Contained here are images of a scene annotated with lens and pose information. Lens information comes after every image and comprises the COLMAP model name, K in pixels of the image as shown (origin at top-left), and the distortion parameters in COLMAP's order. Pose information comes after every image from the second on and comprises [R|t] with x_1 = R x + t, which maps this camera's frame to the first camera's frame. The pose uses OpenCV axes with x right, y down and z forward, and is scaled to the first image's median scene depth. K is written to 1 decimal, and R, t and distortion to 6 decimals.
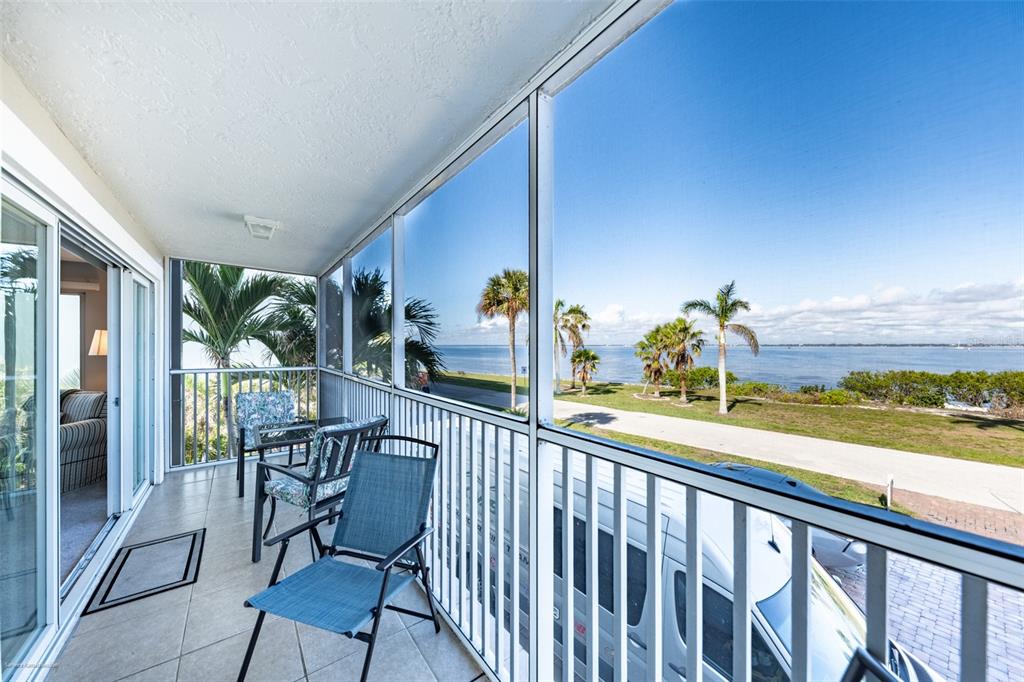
lens RADIAL K [[366.3, 0, 515.9], [0, 366.3, 343.2], [0, 0, 1]] dist [-0.003291, -0.001481]
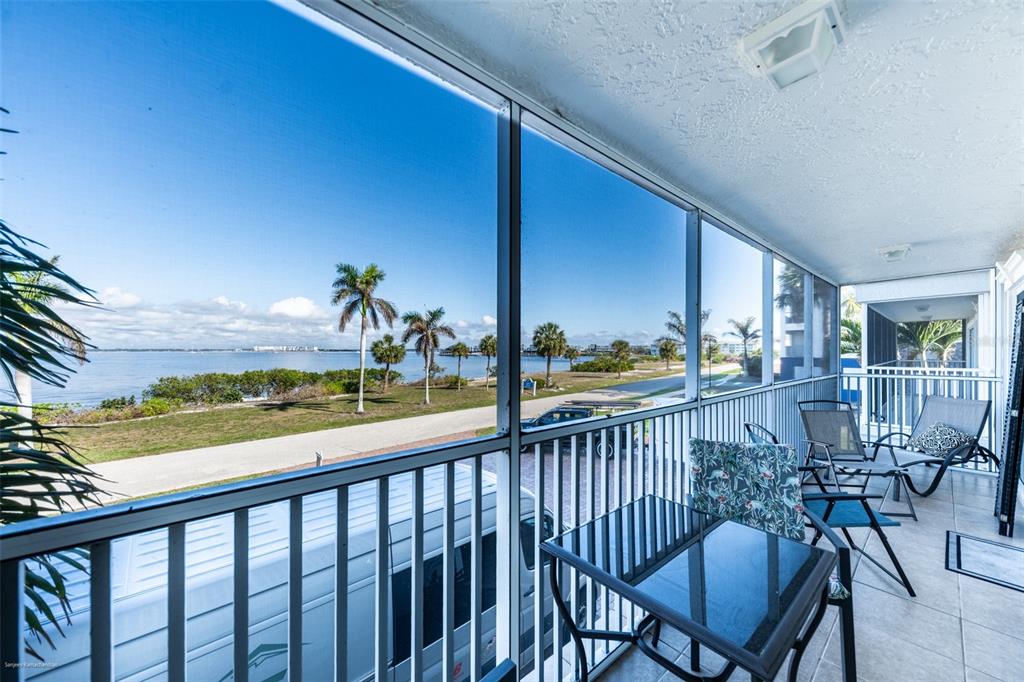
lens RADIAL K [[366.3, 0, 514.7], [0, 366.3, 348.9], [0, 0, 1]] dist [-0.003291, -0.001481]
pose [[-0.046659, 0.002486, 0.998908, -0.099641], [-0.004552, 0.999986, -0.002702, -0.001657], [-0.998900, -0.004673, -0.046647, 0.124420]]
